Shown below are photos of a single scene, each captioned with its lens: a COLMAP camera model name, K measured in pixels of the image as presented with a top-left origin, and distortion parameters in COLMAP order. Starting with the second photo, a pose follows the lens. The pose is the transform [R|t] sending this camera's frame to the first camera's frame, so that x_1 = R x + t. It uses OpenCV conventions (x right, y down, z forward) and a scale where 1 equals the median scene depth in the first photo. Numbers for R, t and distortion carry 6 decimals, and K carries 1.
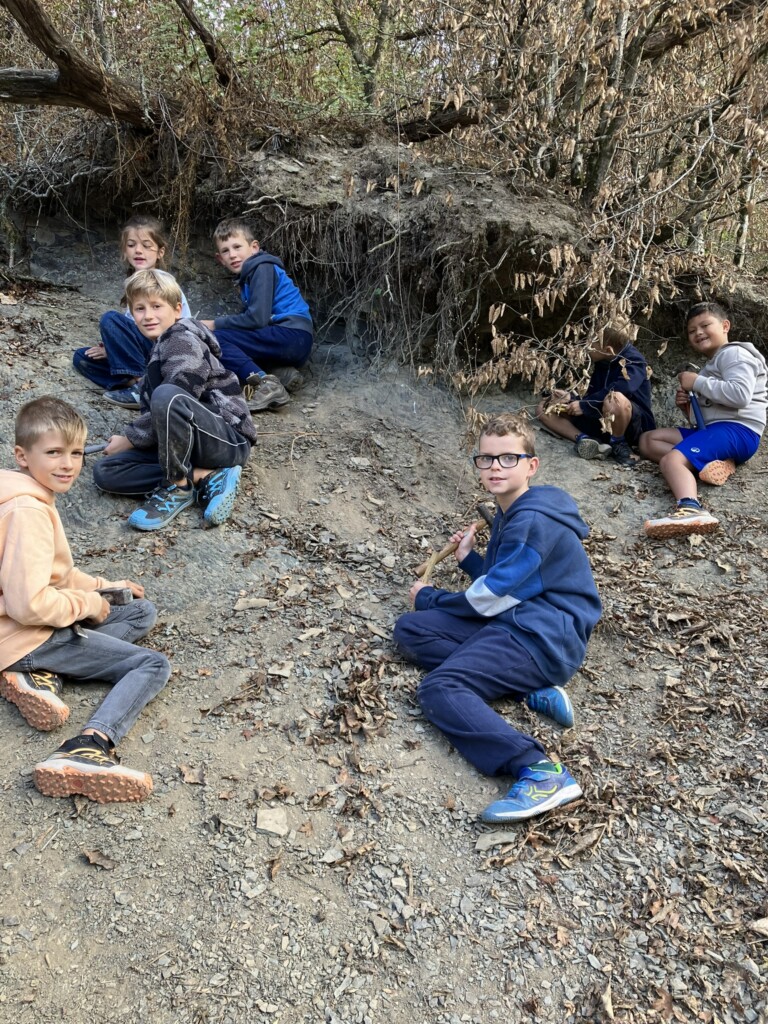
lens RADIAL K [[841.3, 0, 401.8], [0, 841.3, 514.4], [0, 0, 1]] dist [0.034505, -0.043074]
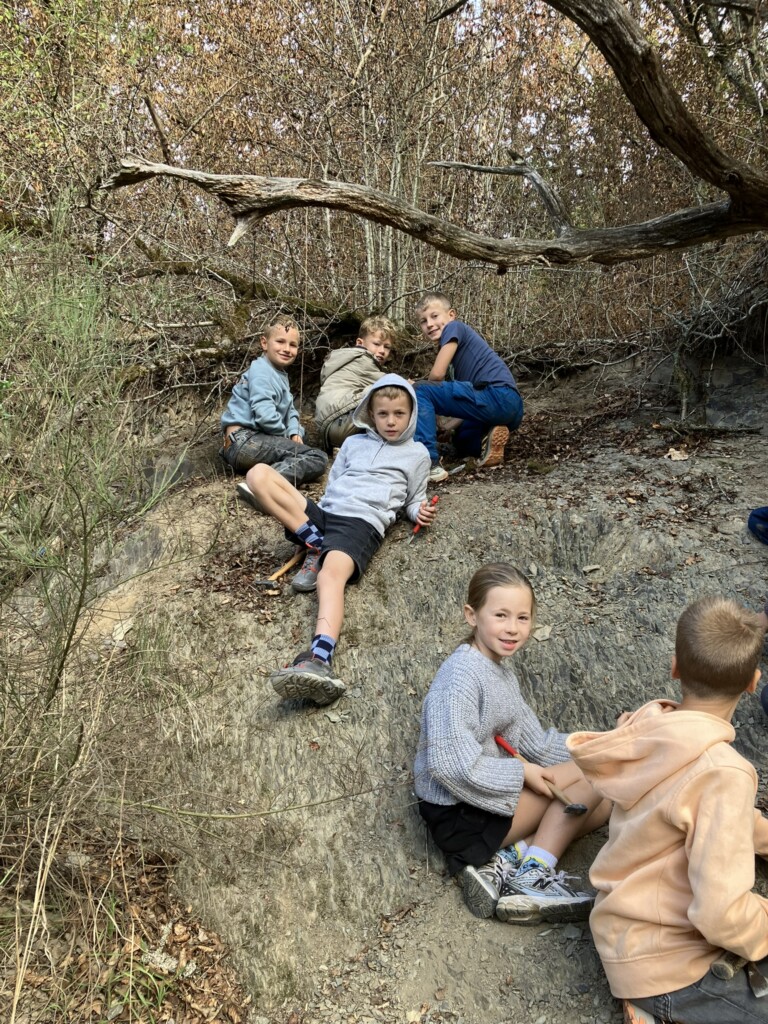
lens RADIAL K [[841.3, 0, 390.2], [0, 841.3, 512.9], [0, 0, 1]] dist [0.034505, -0.043074]
pose [[0.702004, -0.056694, -0.709913, -0.054334], [-0.044234, 0.991431, -0.122917, -0.088039], [0.710798, 0.117691, 0.693480, 0.206178]]
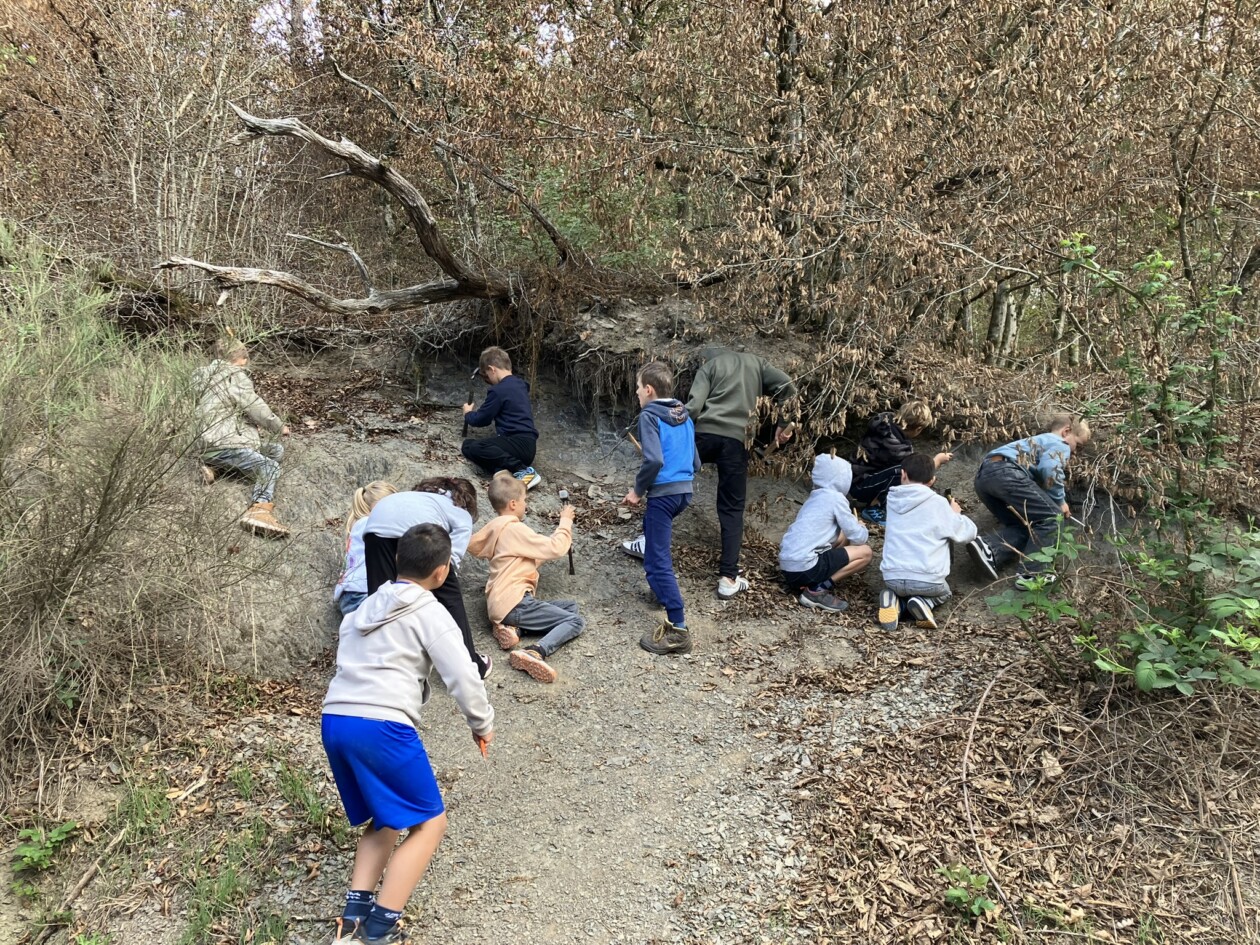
lens RADIAL K [[1035.2, 0, 631.6], [0, 1035.2, 471.5], [0, 0, 1]] dist [0.034505, -0.043074]
pose [[0.990035, -0.028485, -0.137913, 0.189353], [0.013835, 0.994266, -0.106041, 0.035350], [0.140143, 0.103076, 0.984751, -0.926743]]
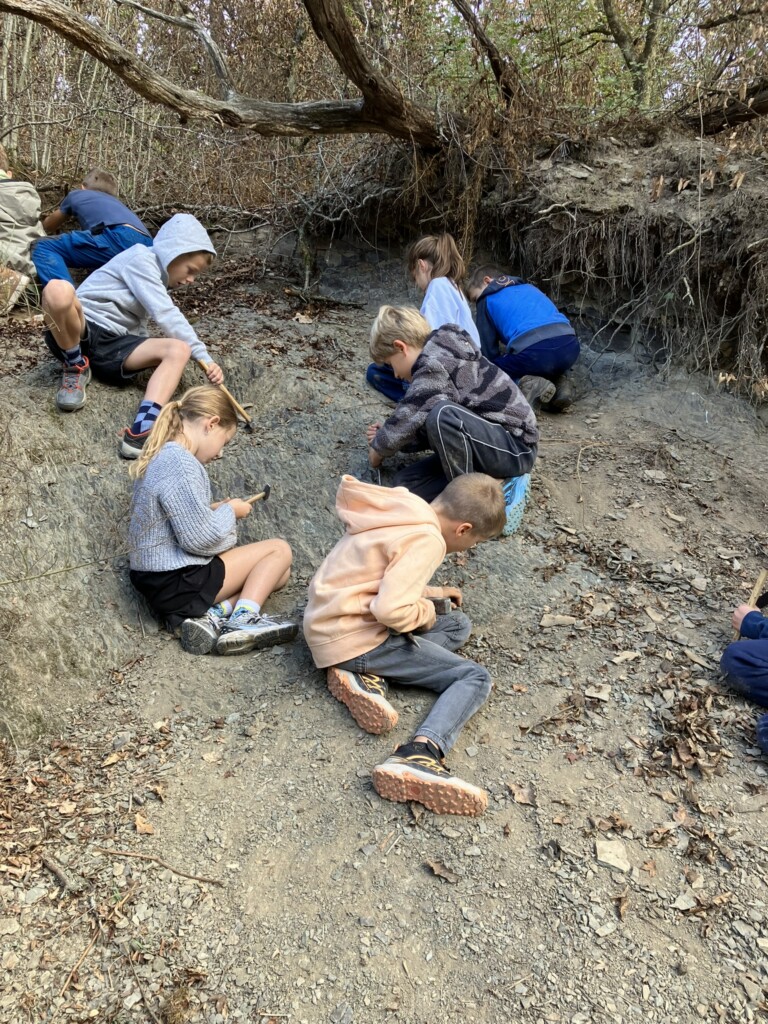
lens RADIAL K [[841.3, 0, 395.1], [0, 841.3, 514.2], [0, 0, 1]] dist [0.034505, -0.043074]
pose [[0.963995, 0.026781, -0.264570, -0.087939], [-0.029782, 0.999529, -0.007338, -0.003399], [0.264249, 0.014953, 0.964339, 0.007587]]
